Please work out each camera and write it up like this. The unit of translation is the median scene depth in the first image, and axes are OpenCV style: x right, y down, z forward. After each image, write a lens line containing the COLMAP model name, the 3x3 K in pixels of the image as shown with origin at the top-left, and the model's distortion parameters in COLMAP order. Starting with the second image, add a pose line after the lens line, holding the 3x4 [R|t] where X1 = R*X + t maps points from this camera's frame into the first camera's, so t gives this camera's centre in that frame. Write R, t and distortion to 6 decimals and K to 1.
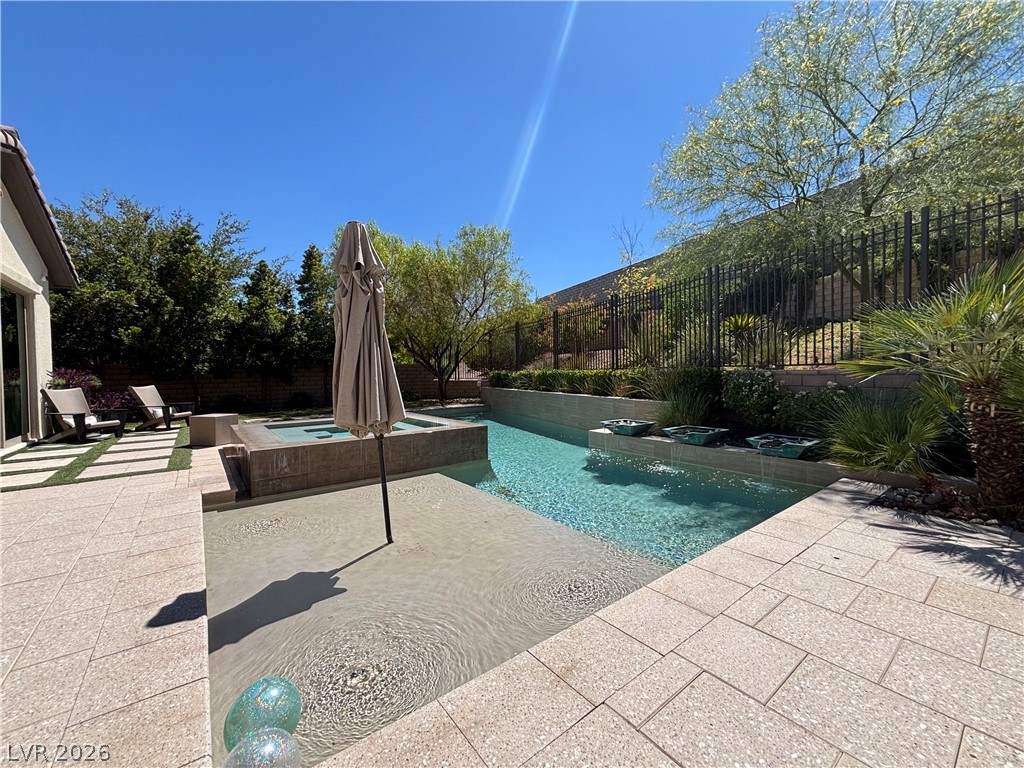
lens RADIAL K [[411.2, 0, 511.0], [0, 411.2, 380.5], [0, 0, 1]] dist [0.006731, -0.000749]
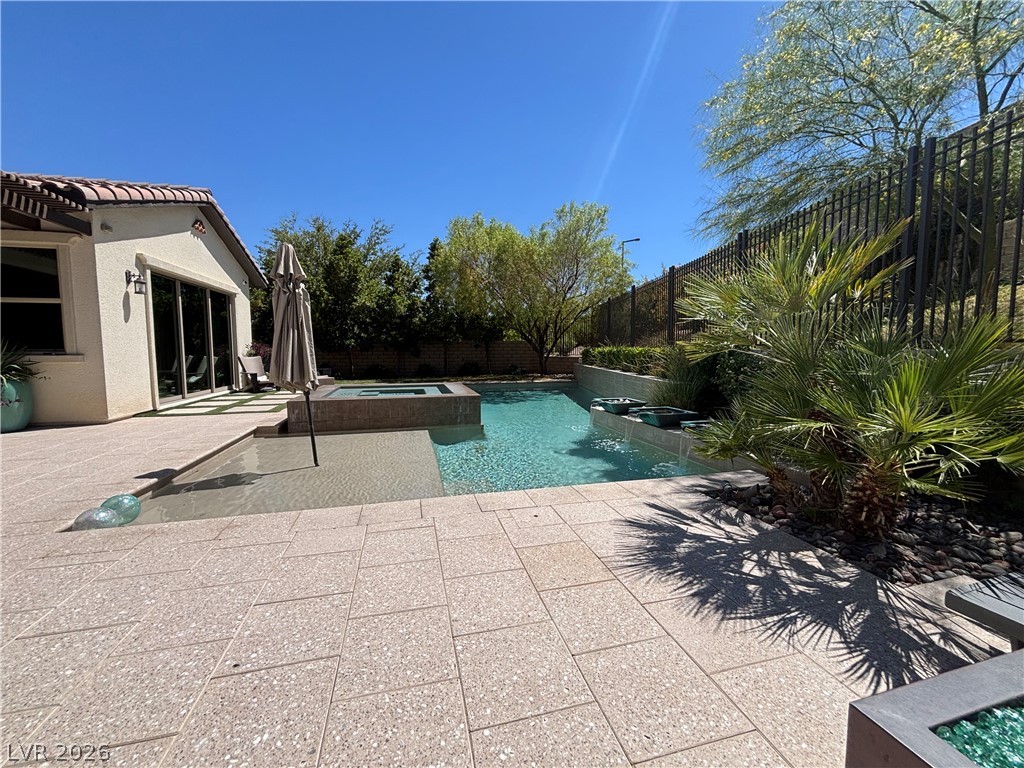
lens RADIAL K [[411.2, 0, 516.8], [0, 411.2, 380.2], [0, 0, 1]] dist [0.006731, -0.000749]
pose [[0.922638, 0.040990, -0.383483, 0.430952], [-0.019035, 0.997964, 0.060874, -0.004358], [0.385198, -0.048865, 0.921539, -0.018042]]
